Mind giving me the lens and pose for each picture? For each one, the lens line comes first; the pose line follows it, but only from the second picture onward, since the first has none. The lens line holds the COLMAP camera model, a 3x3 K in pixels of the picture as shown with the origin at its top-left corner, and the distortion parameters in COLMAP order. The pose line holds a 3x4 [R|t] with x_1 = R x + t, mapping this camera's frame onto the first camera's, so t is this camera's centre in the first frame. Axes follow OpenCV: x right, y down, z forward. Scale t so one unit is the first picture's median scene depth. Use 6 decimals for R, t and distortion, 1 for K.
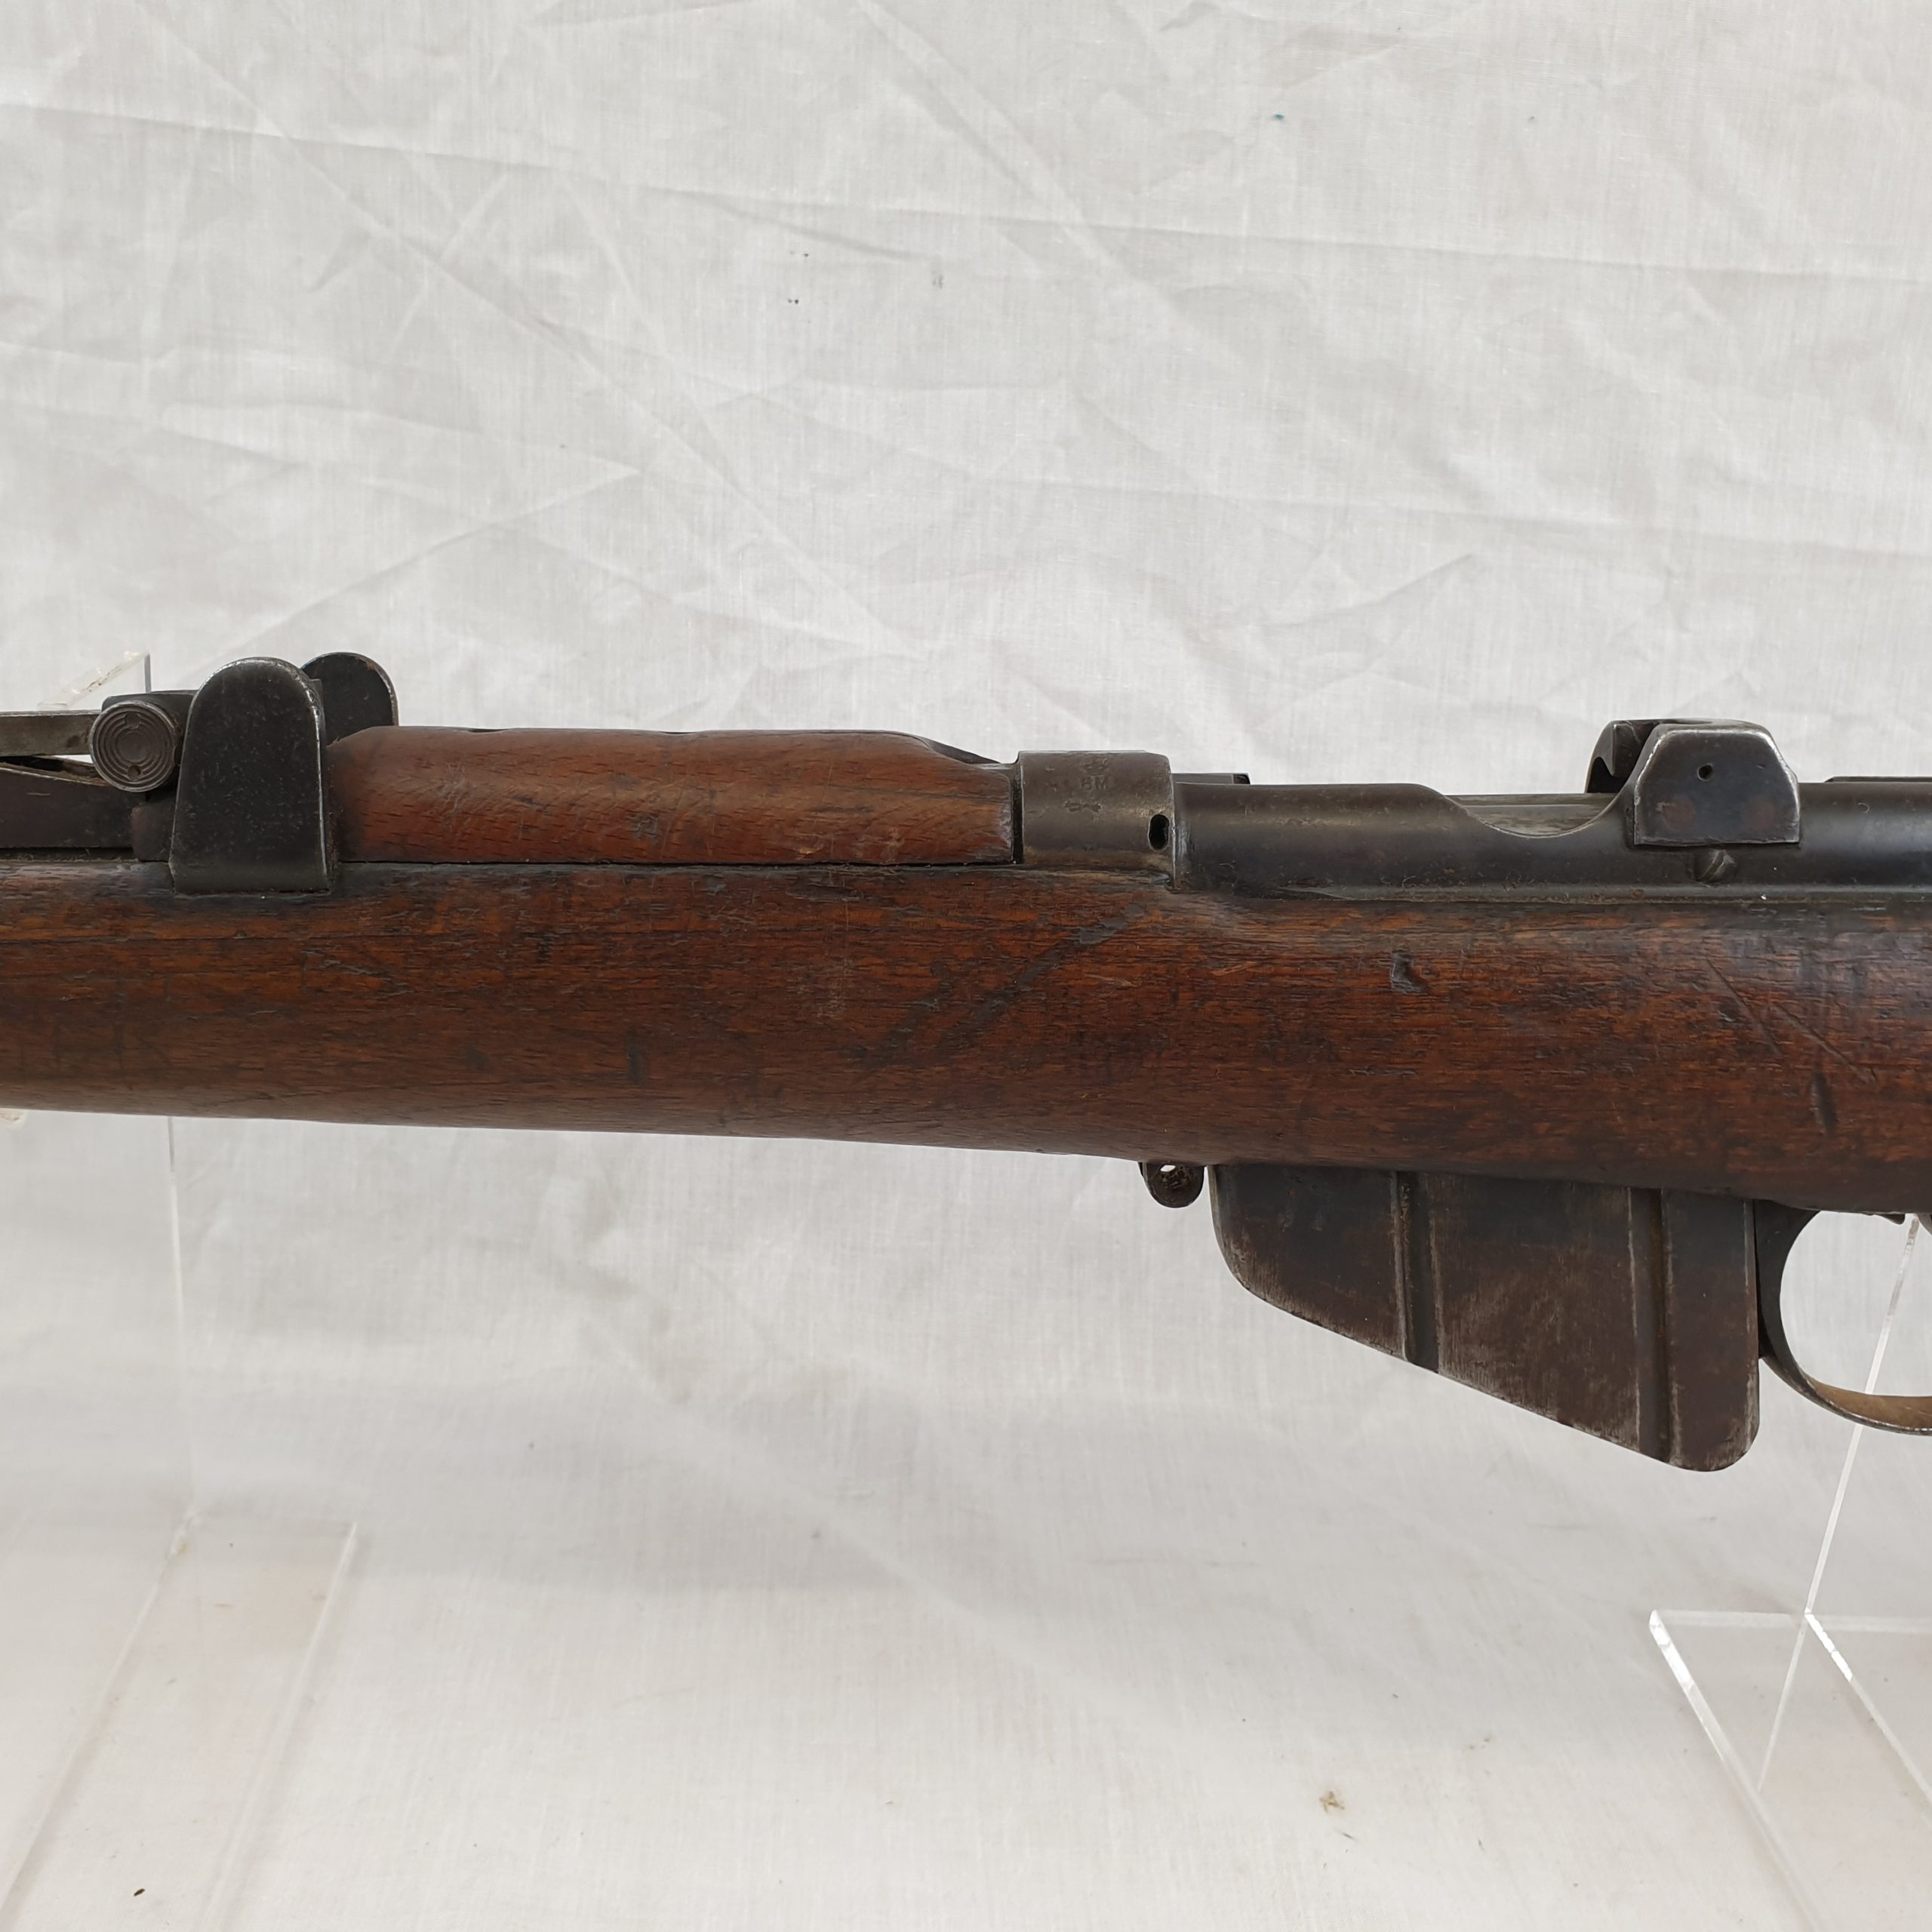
lens RADIAL K [[2084.2, 0, 985.9], [0, 2084.2, 977.5], [0, 0, 1]] dist [-0.016221, 0.000000]
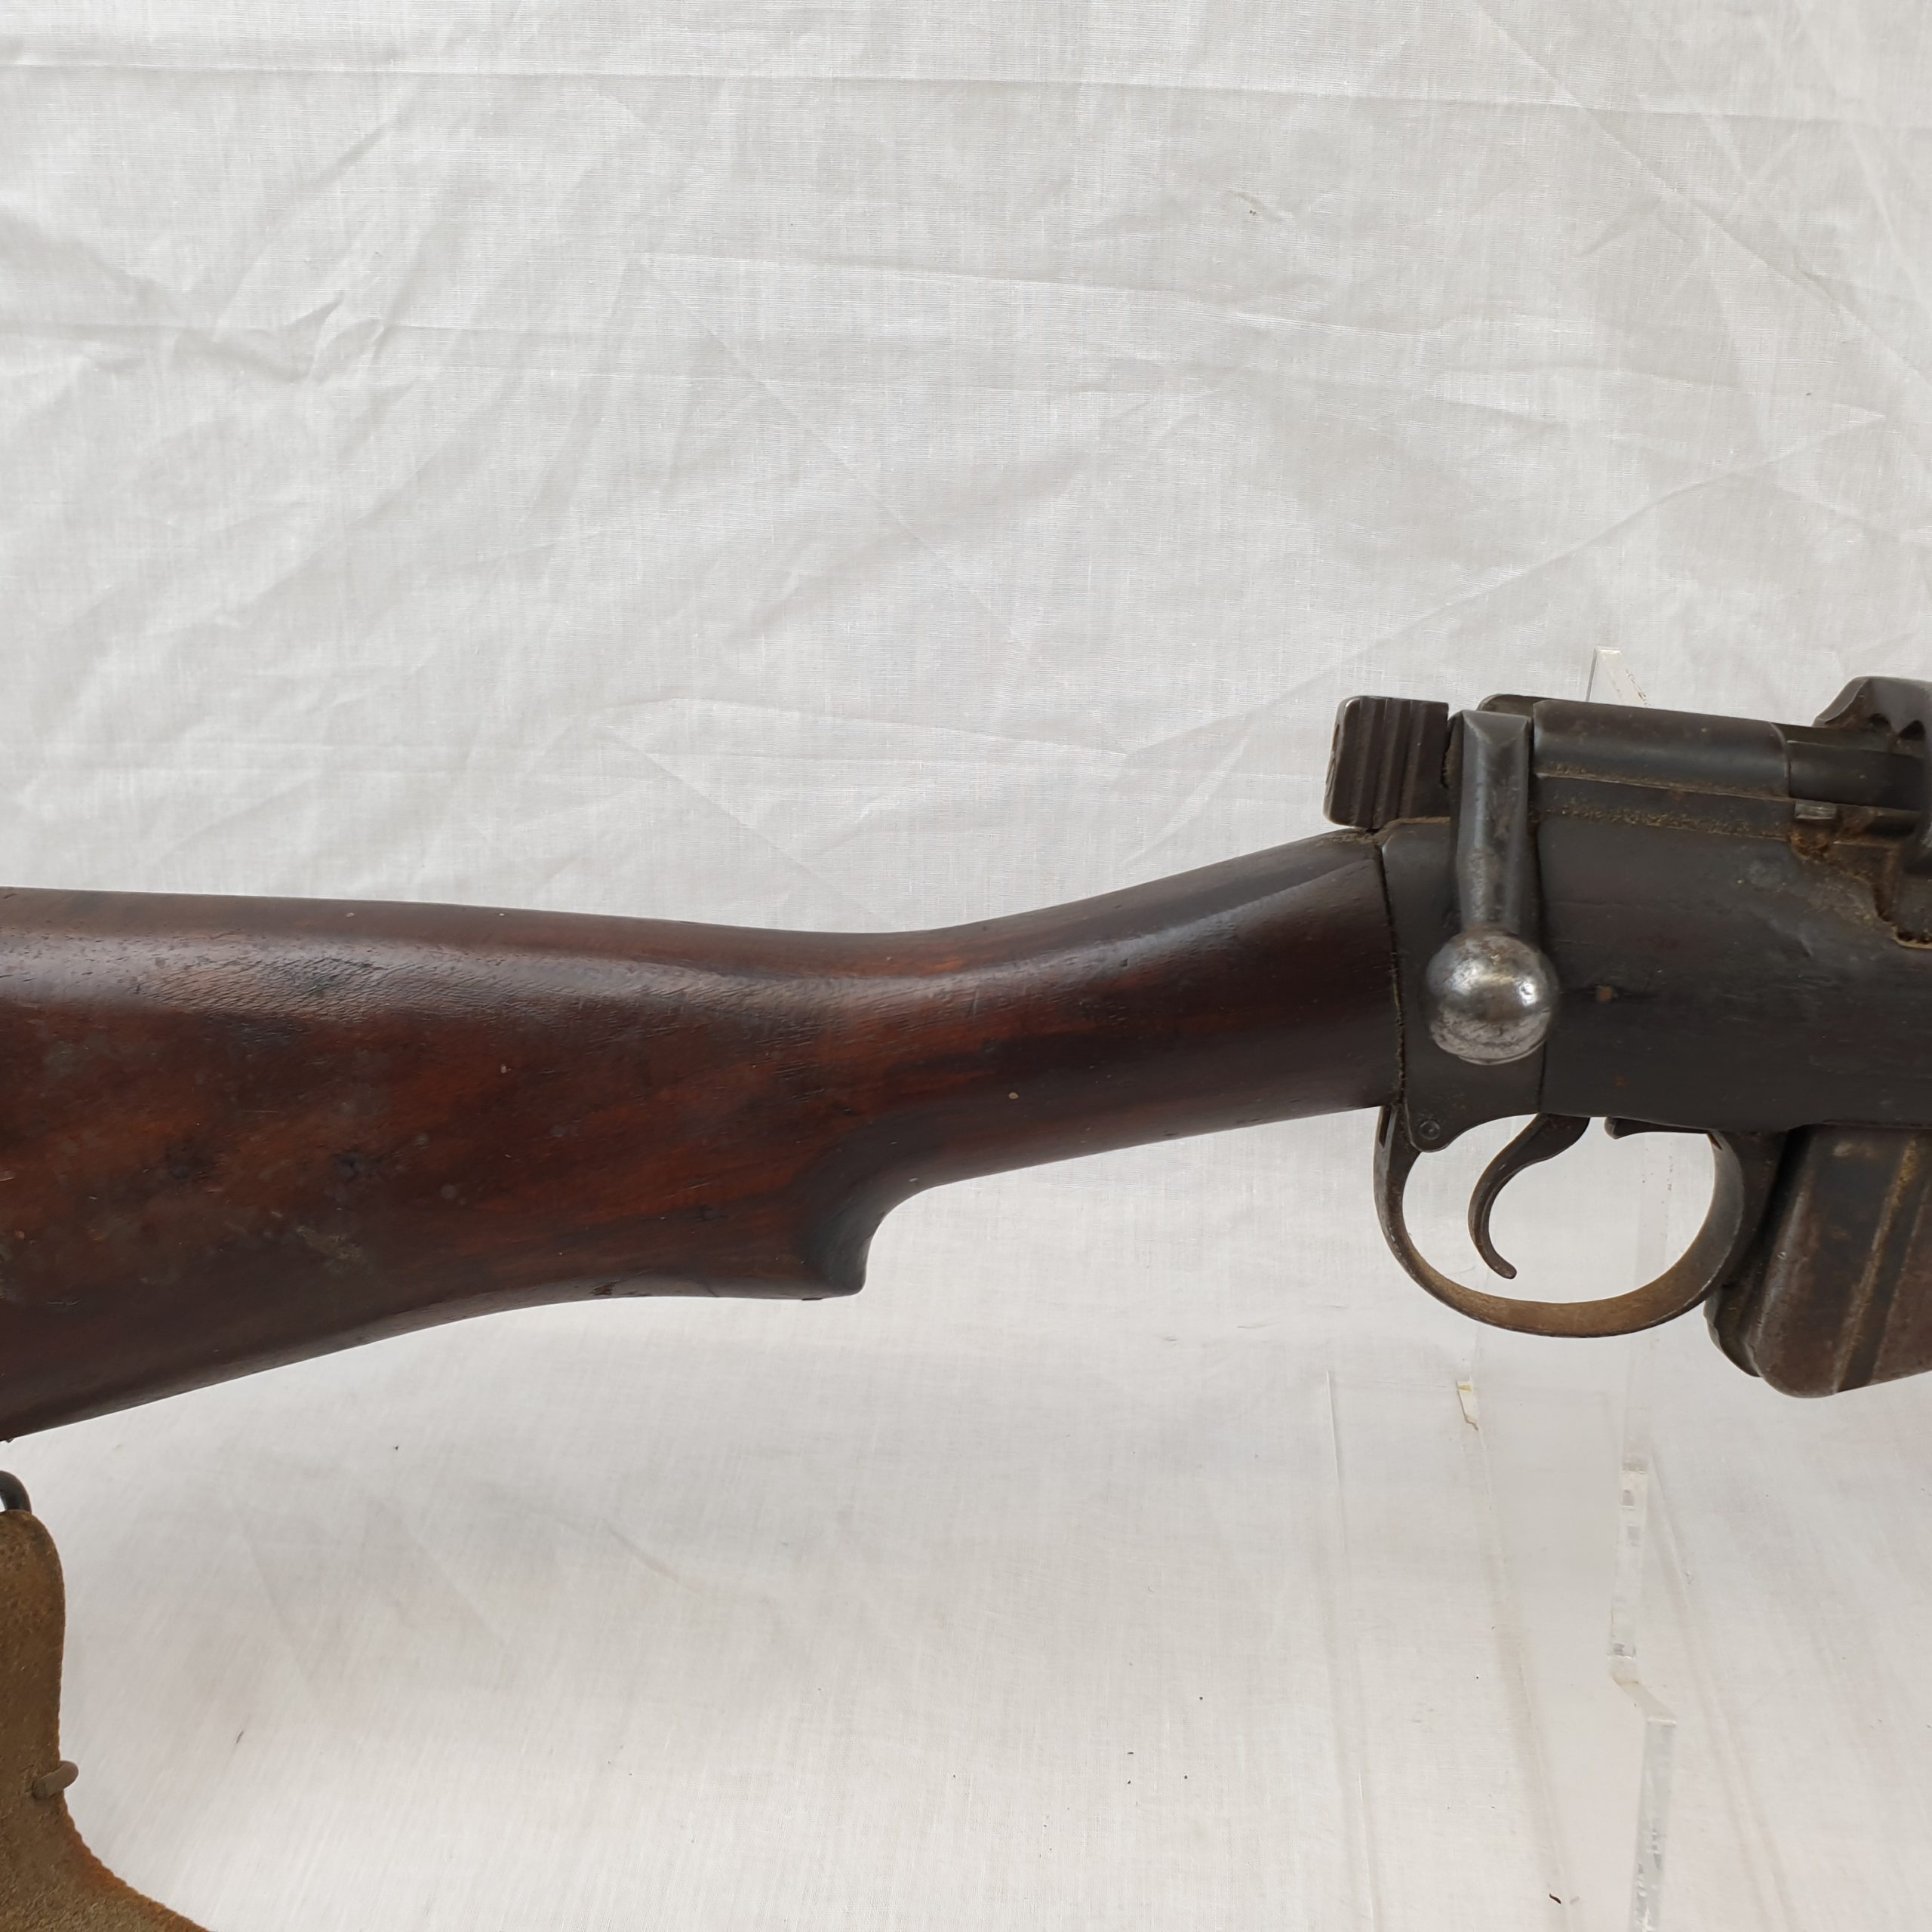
lens RADIAL K [[2084.2, 0, 998.1], [0, 2084.2, 956.1], [0, 0, 1]] dist [-0.016221, 0.000000]
pose [[0.988200, 0.001435, -0.153163, -0.440178], [0.017331, 0.992487, 0.121116, -0.109019], [0.152186, -0.122341, 0.980751, -0.108272]]
